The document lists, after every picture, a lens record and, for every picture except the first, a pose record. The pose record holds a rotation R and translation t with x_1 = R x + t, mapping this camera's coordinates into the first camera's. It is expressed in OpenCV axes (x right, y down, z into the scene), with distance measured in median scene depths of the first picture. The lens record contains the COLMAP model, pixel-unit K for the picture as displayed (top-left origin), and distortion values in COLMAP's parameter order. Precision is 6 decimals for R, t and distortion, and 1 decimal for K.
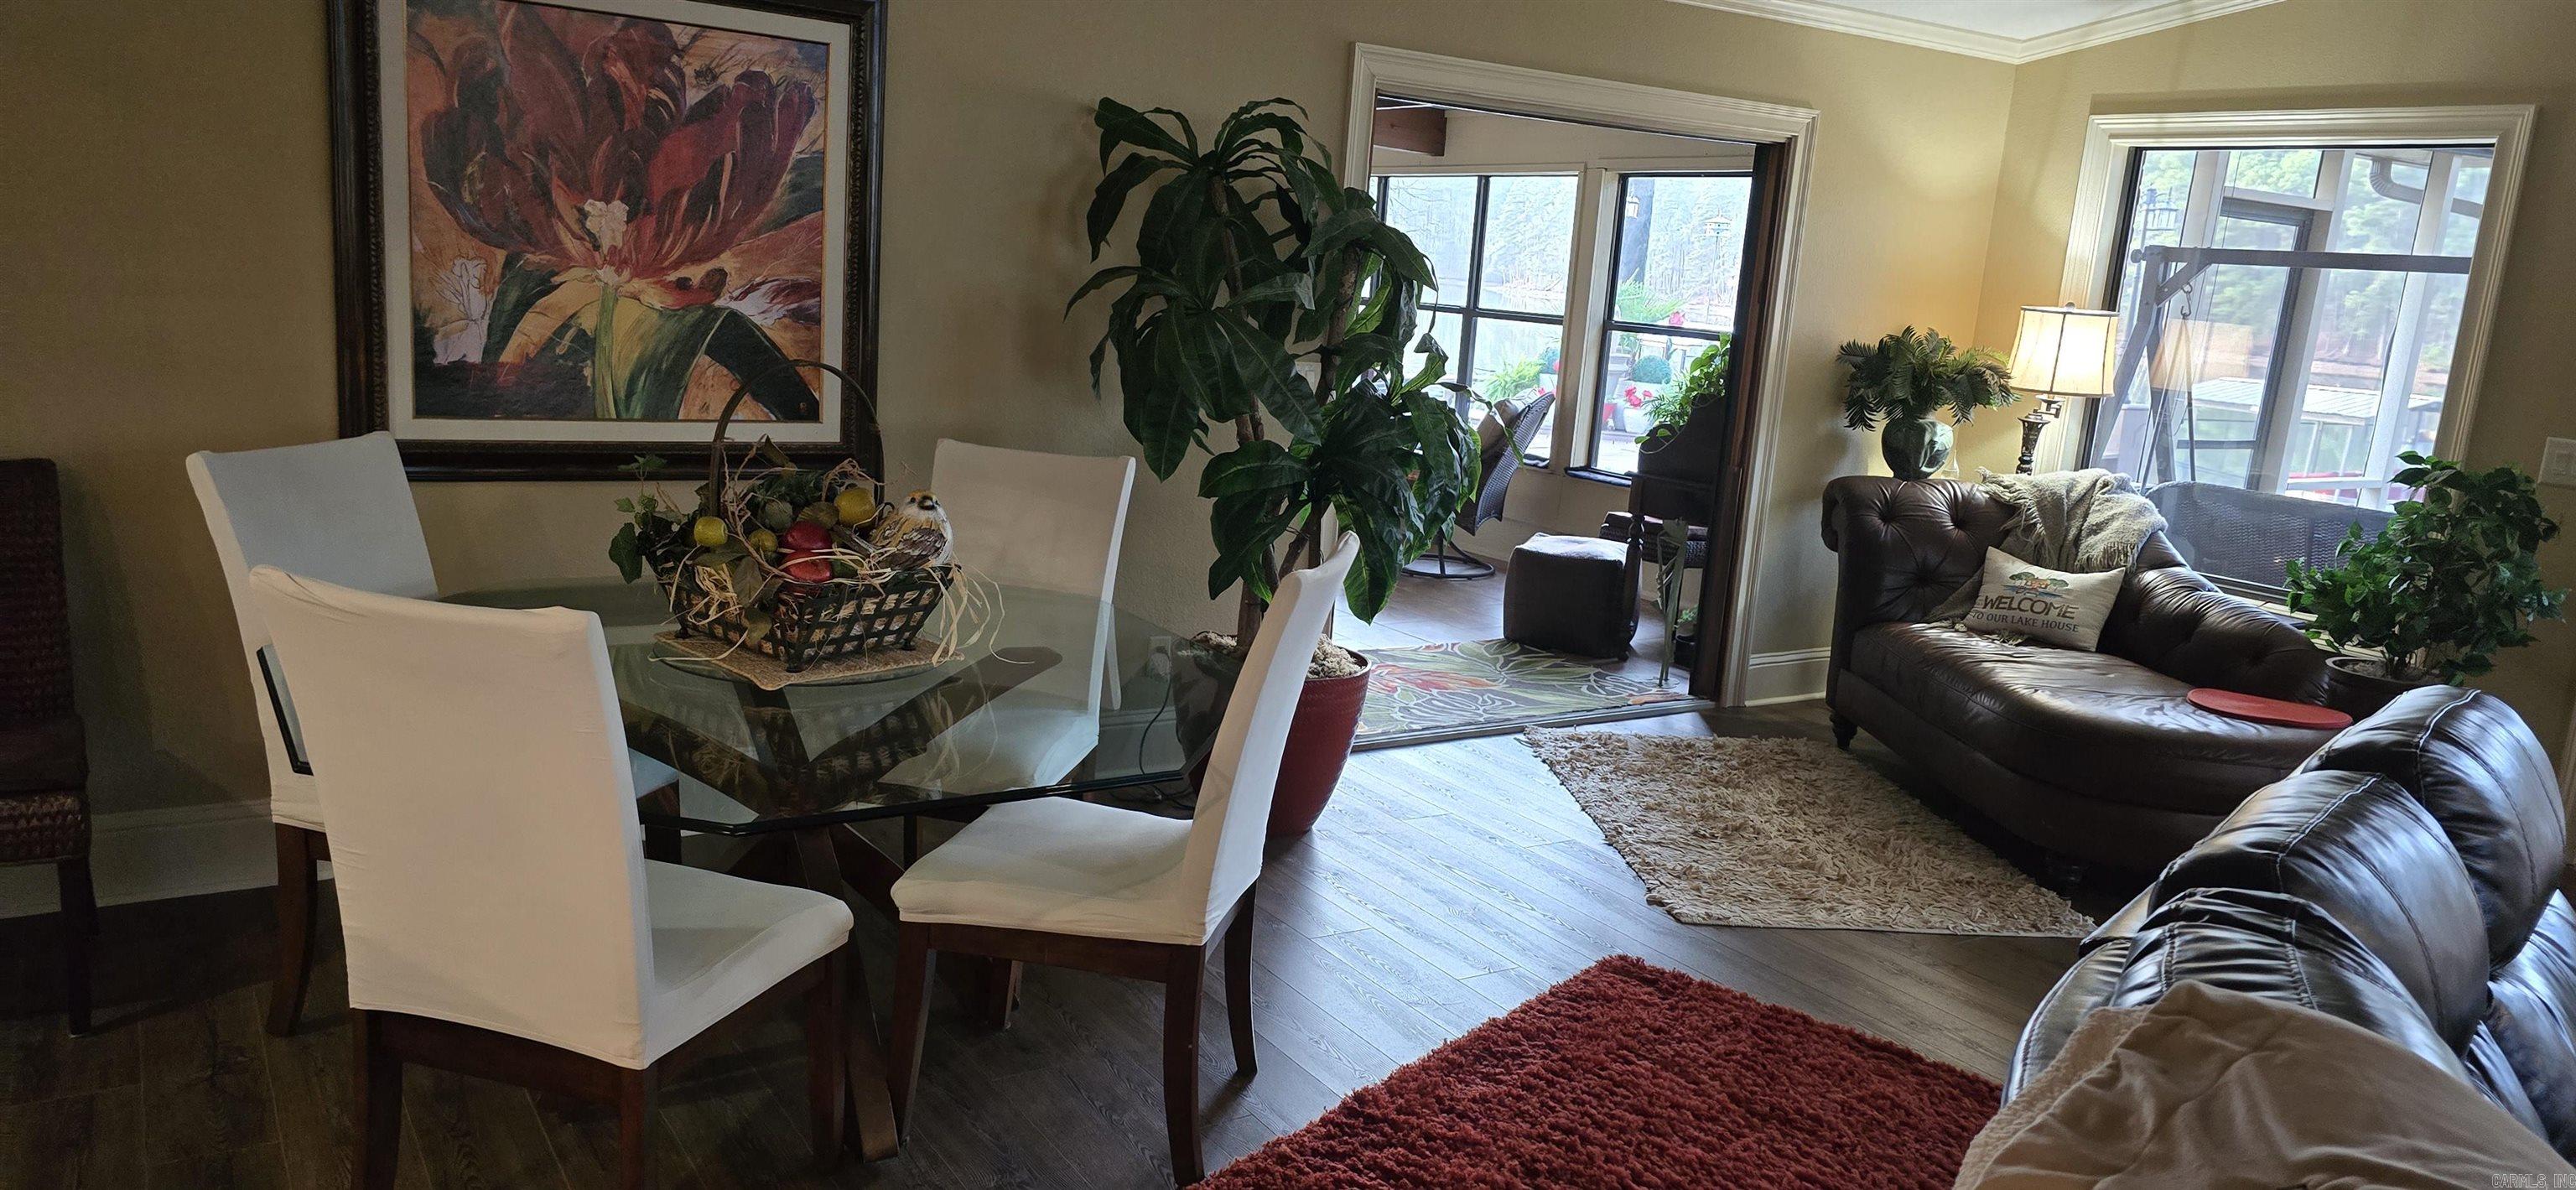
lens RADIAL K [[1732.9, 0, 1274.0], [0, 1732.9, 596.1], [0, 0, 1]] dist [0.066497, -0.071014]
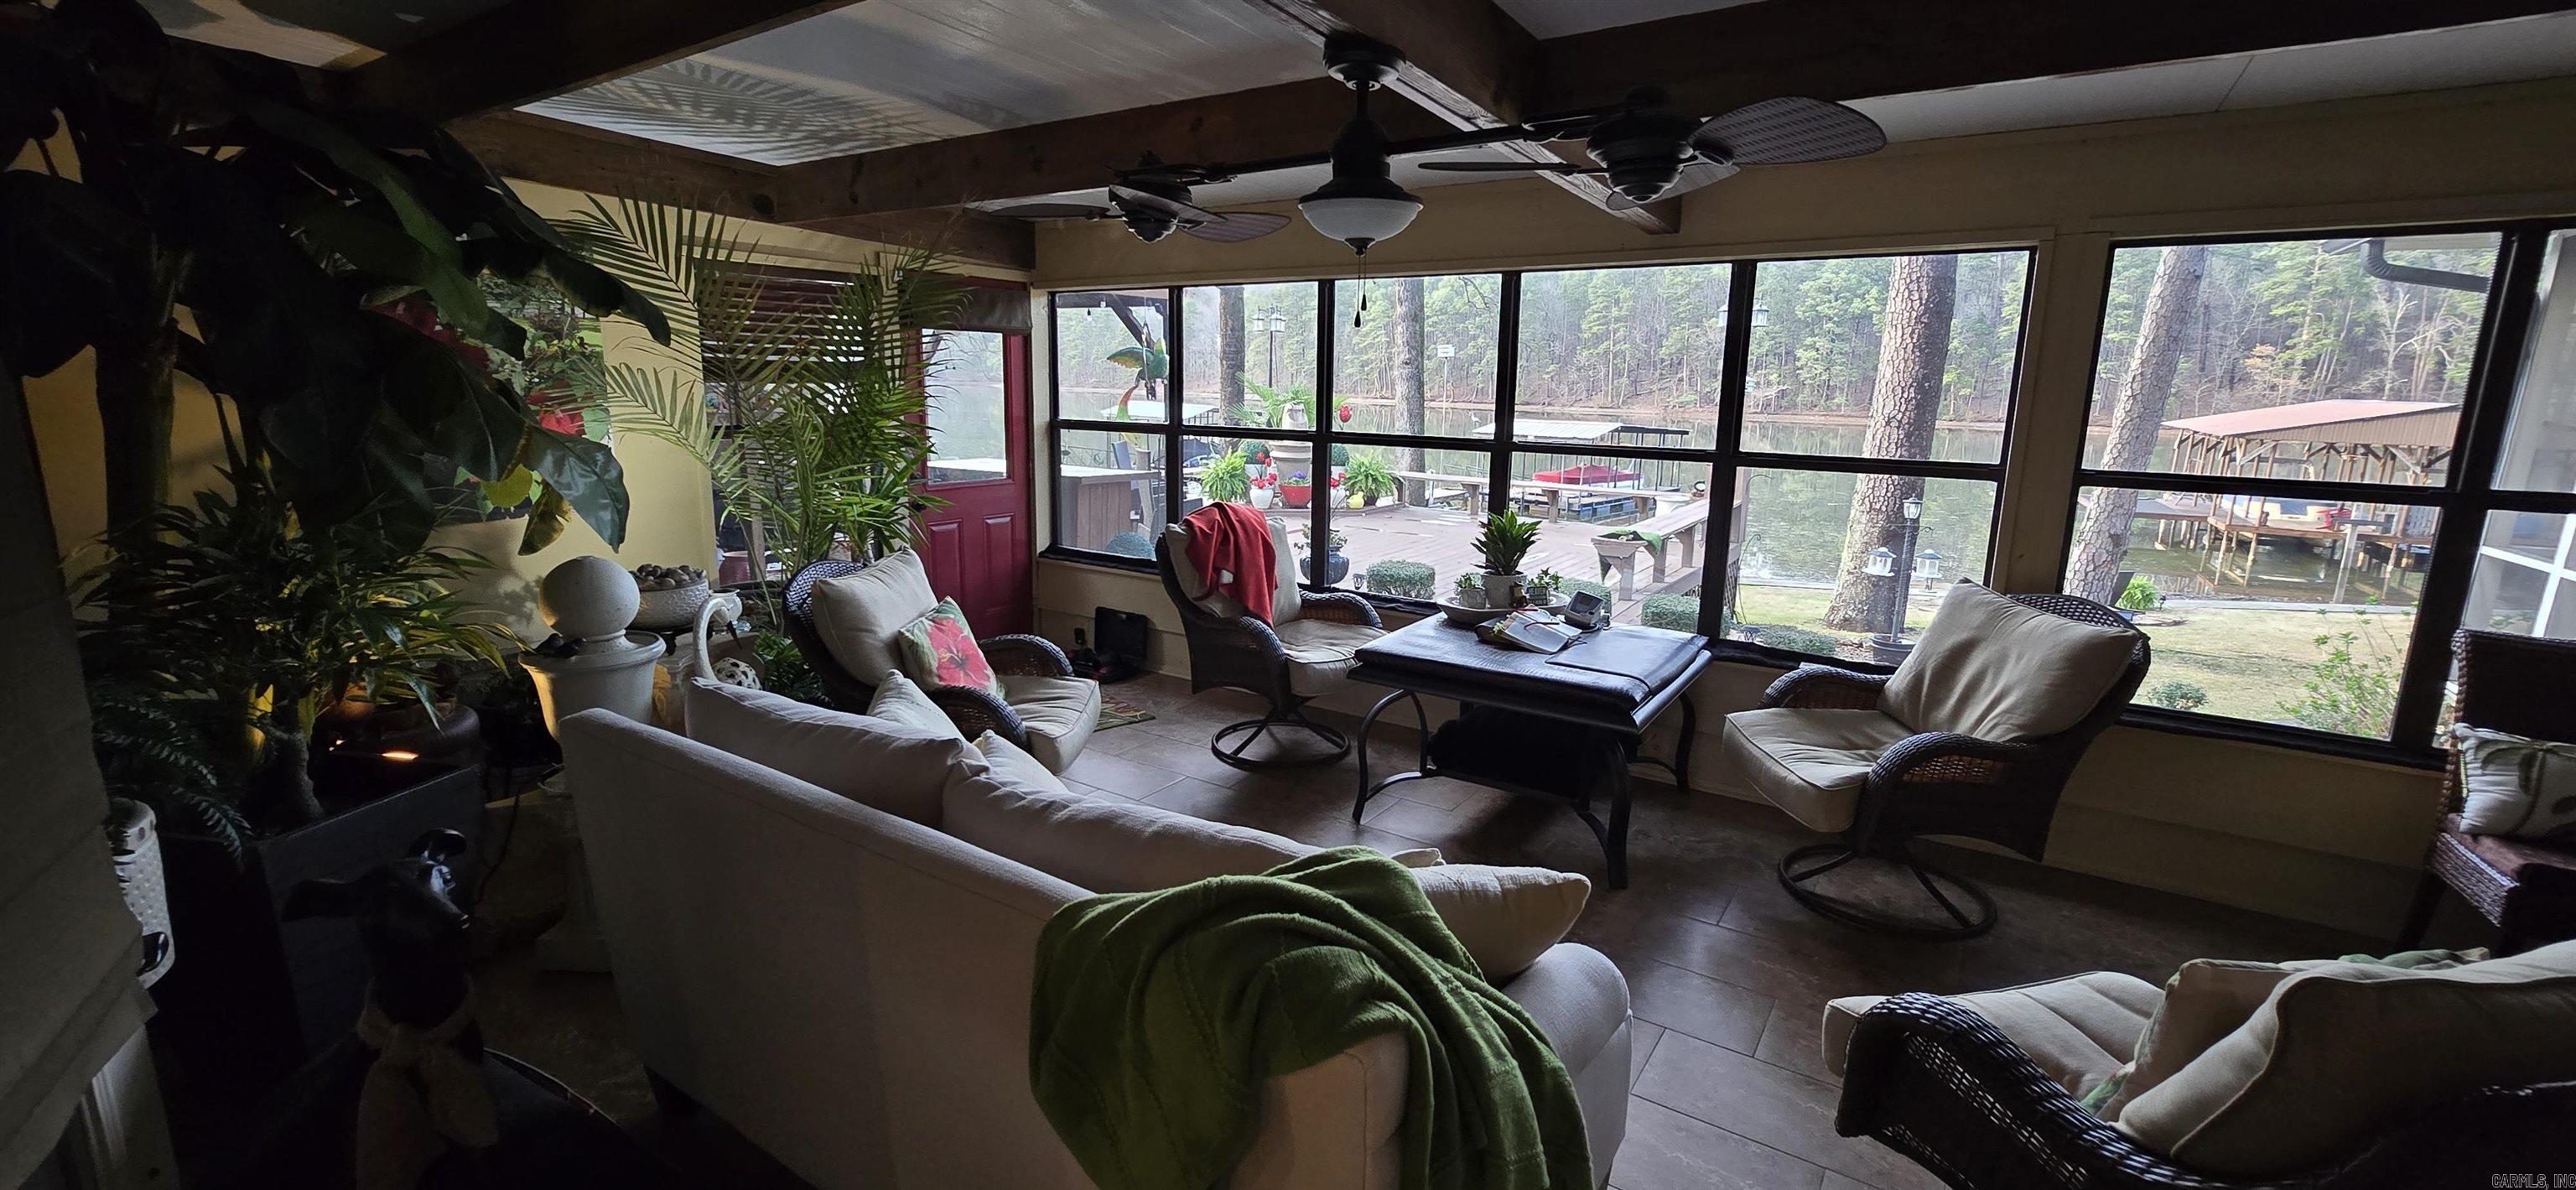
lens RADIAL K [[1057.9, 0, 1284.8], [0, 1057.9, 592.2], [0, 0, 1]] dist [-0.001387, 0.000659]
pose [[0.921590, -0.127757, 0.366537, -0.336029], [0.119160, 0.991805, 0.046089, -0.242161], [-0.369422, 0.001201, 0.929261, 1.076163]]
